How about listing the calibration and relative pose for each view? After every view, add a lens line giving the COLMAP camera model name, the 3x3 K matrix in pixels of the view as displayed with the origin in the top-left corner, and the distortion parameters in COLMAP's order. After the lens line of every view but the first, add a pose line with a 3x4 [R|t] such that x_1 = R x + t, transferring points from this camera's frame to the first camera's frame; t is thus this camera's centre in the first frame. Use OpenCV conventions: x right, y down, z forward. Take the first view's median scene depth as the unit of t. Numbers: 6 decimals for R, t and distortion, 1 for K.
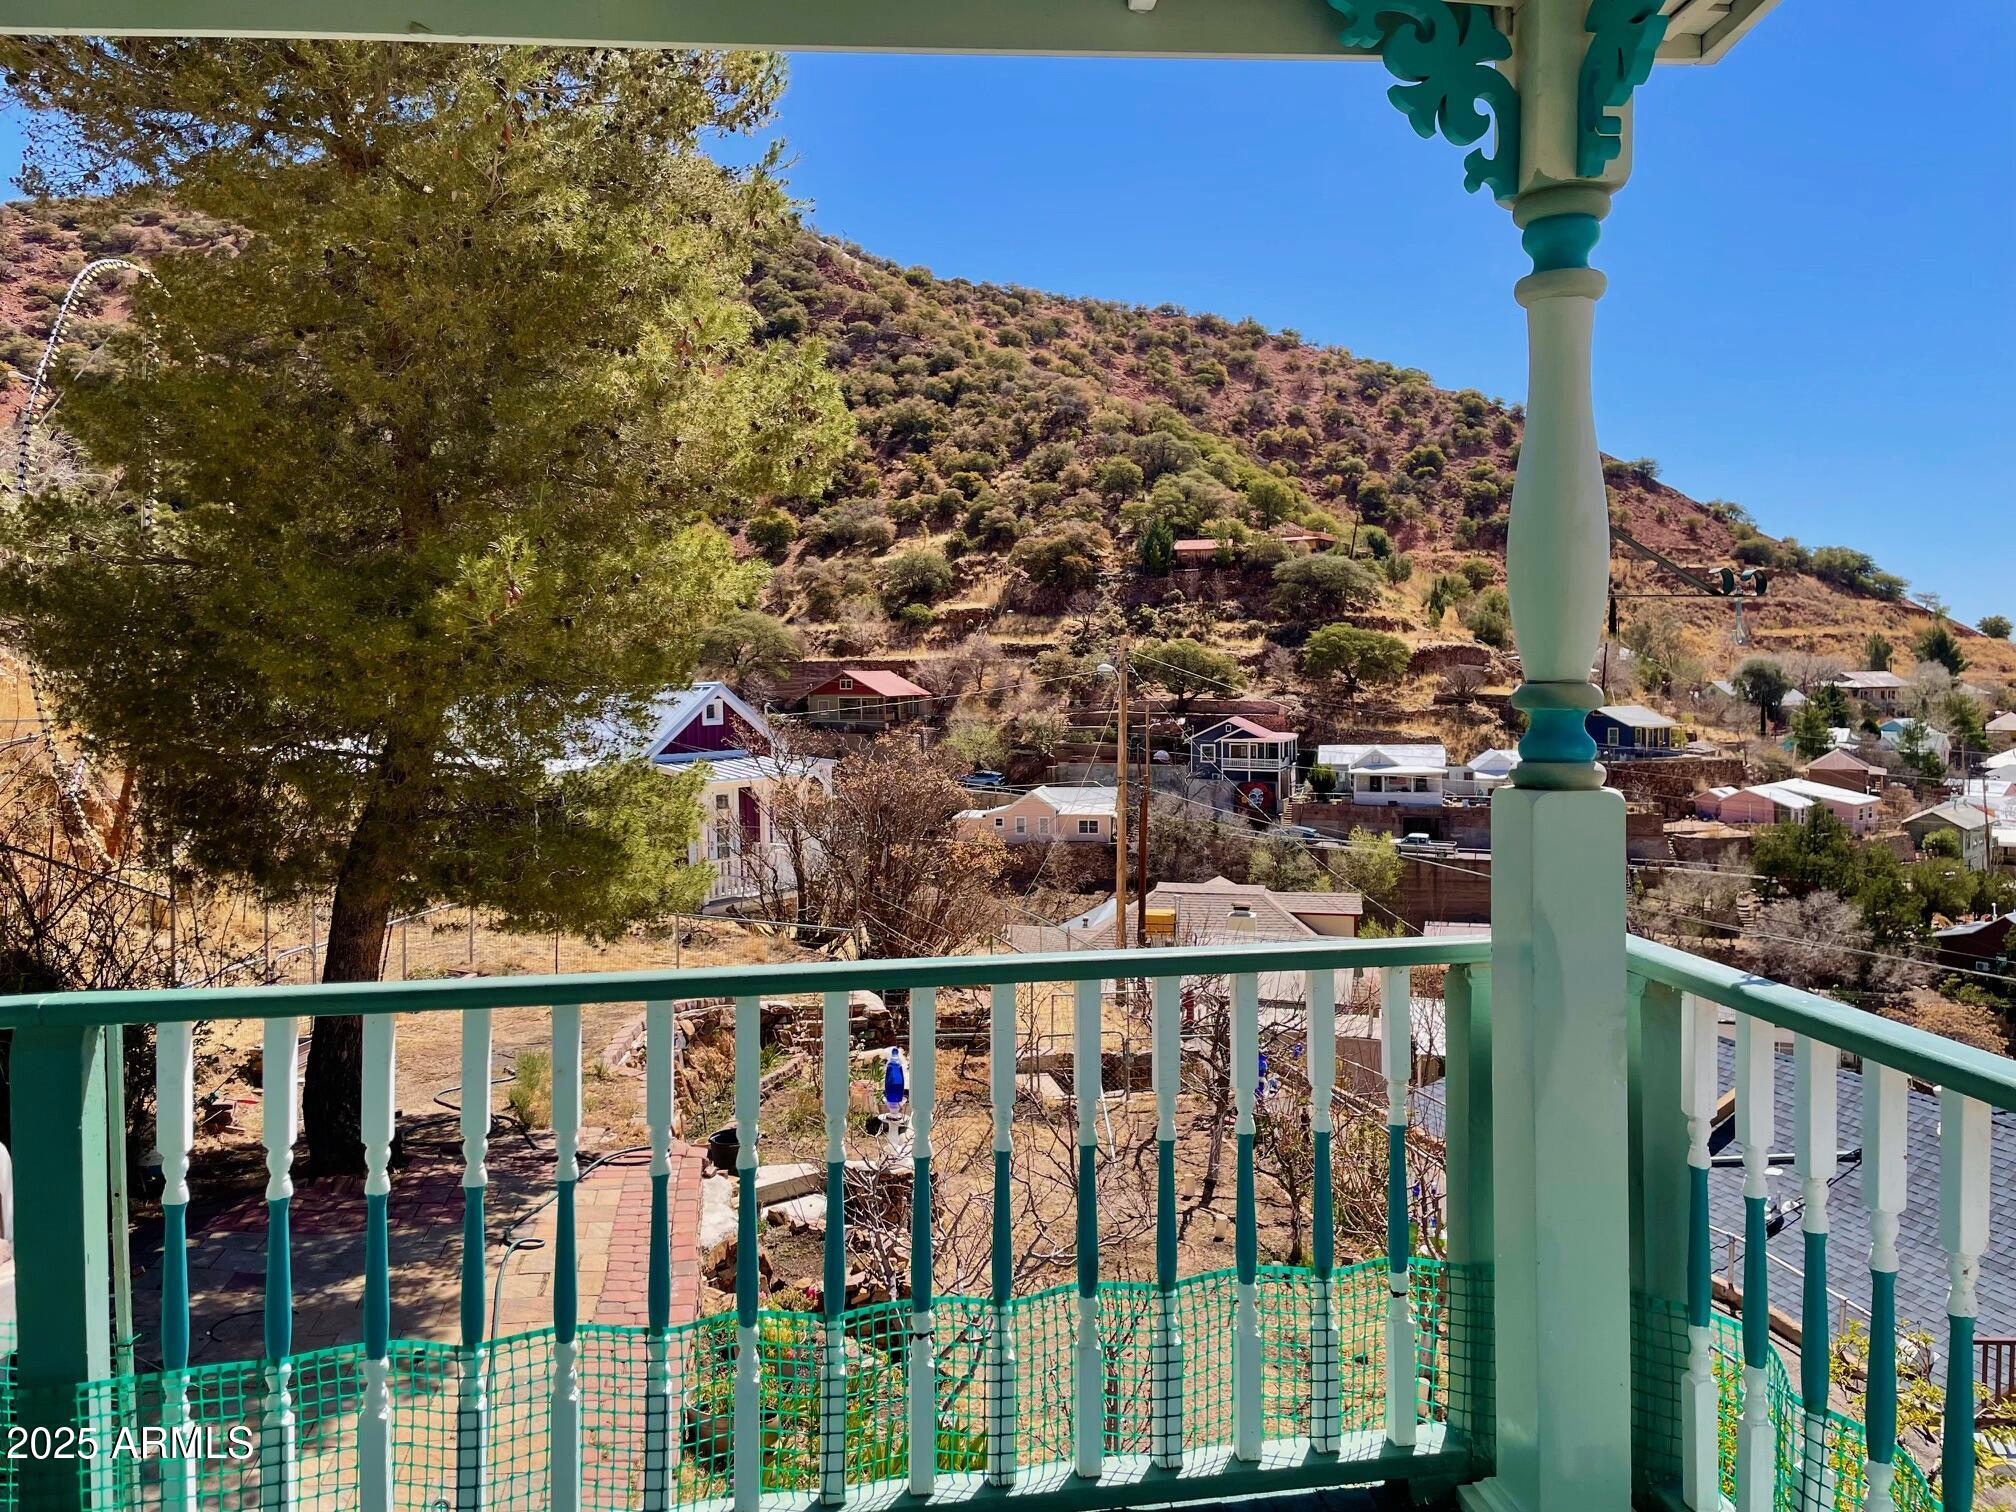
lens RADIAL K [[1518.4, 0, 1008.0], [0, 1518.4, 756.0], [0, 0, 1]] dist [0.092681, -0.120847]
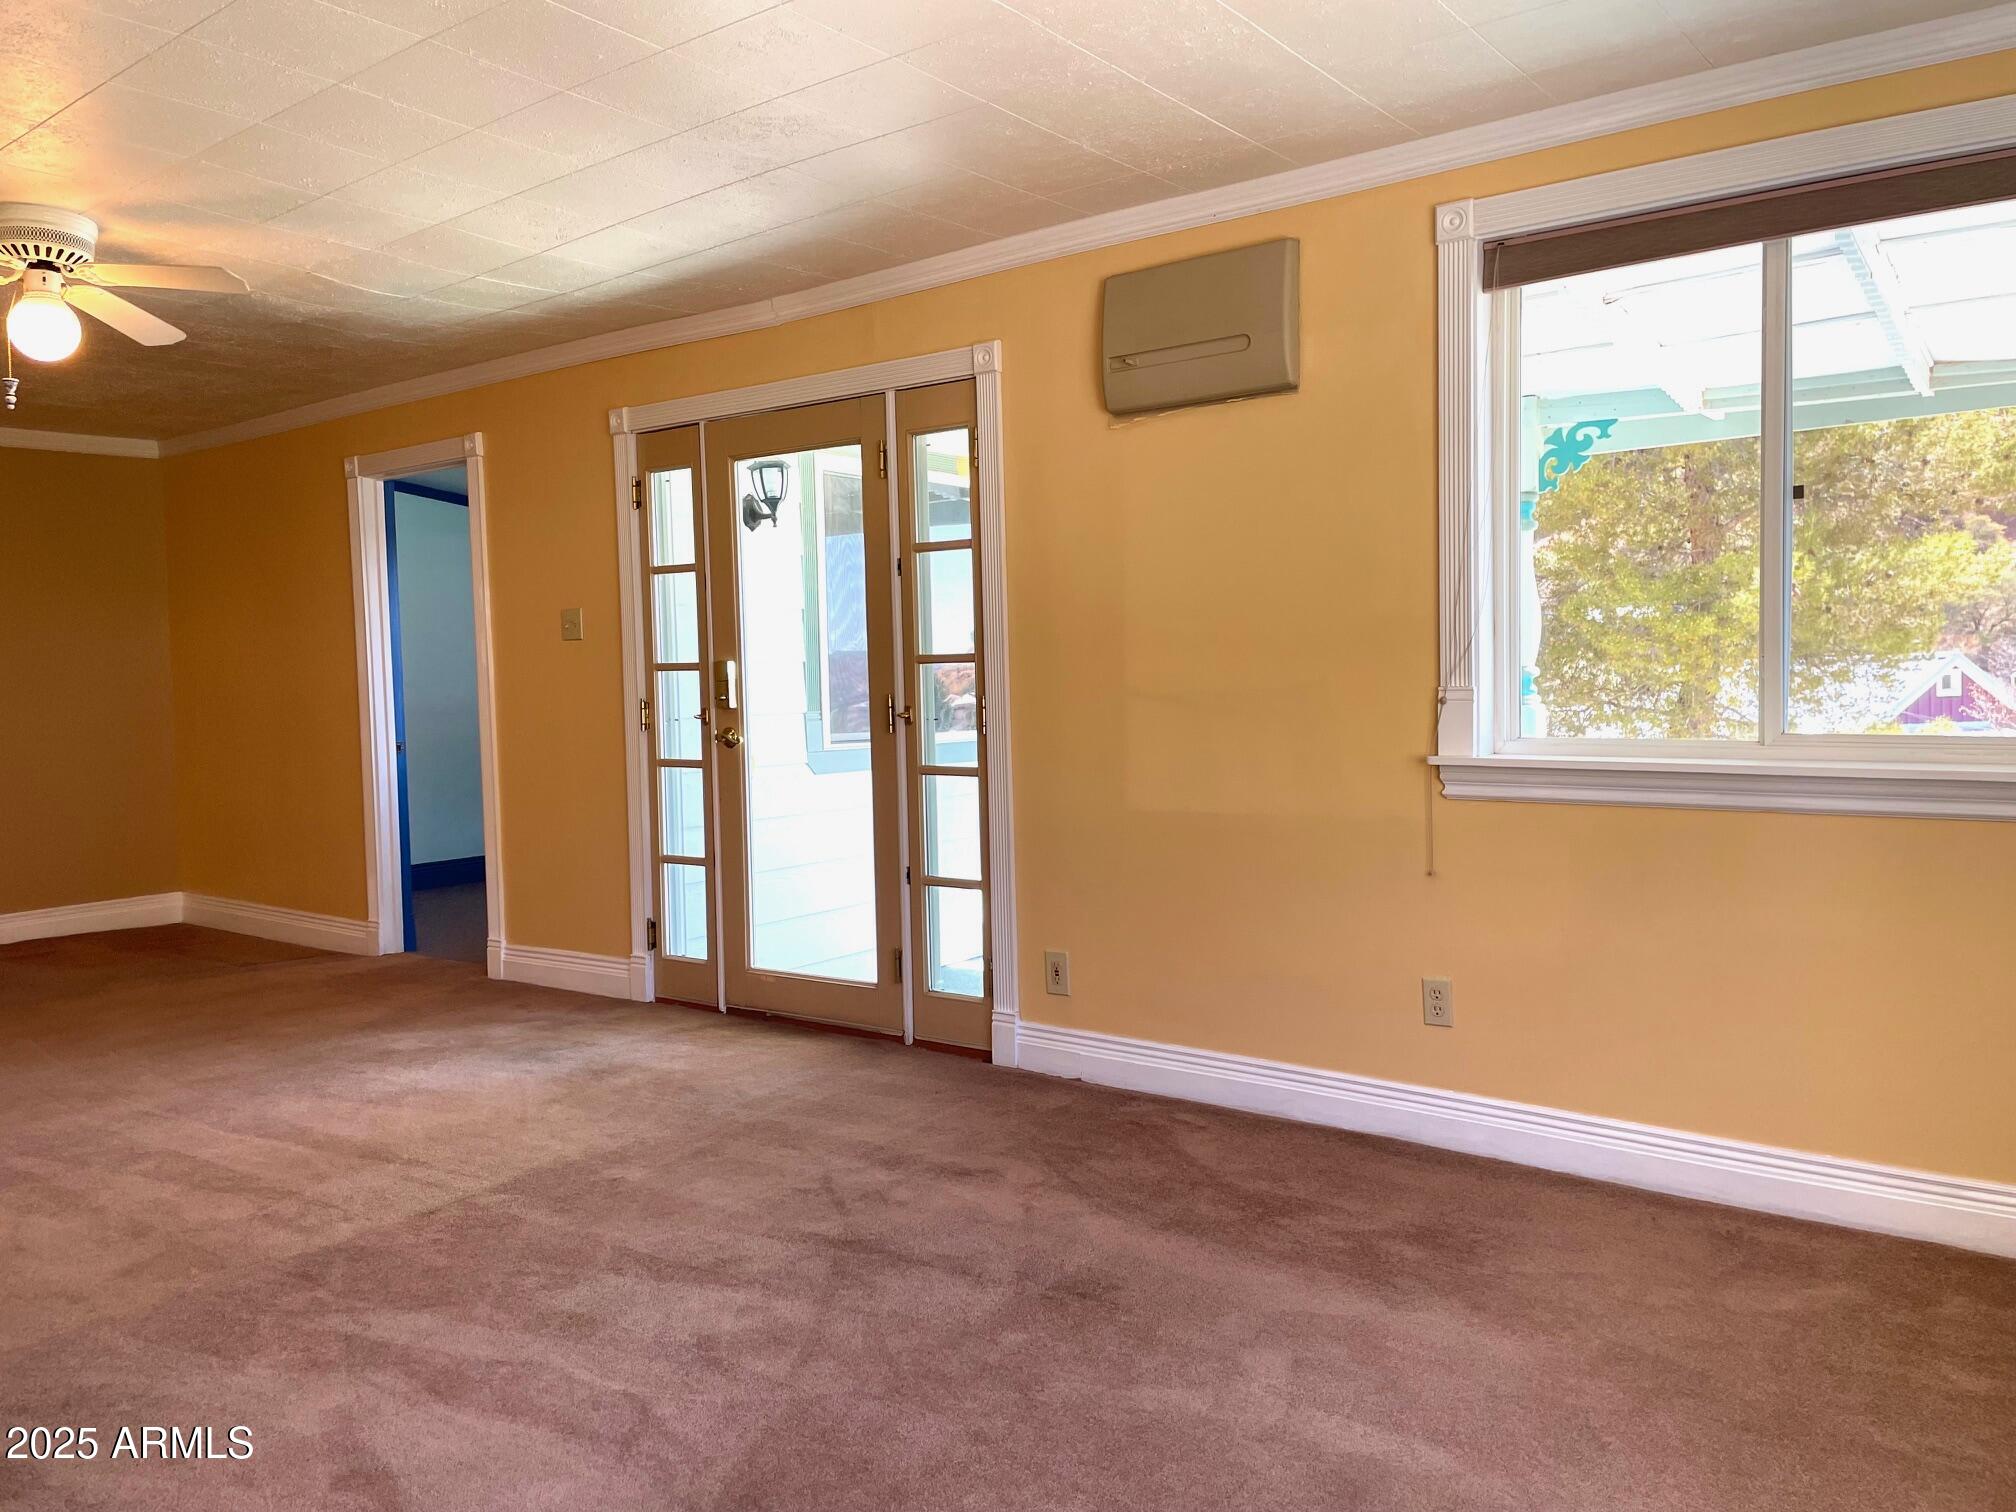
lens RADIAL K [[1518.4, 0, 1008.0], [0, 1518.4, 756.0], [0, 0, 1]] dist [0.092681, -0.120847]
pose [[0.740726, 0.024302, -0.671368, 0.081351], [-0.014059, 0.999687, 0.020675, 0.020157], [0.671660, -0.005876, 0.740836, -0.442135]]
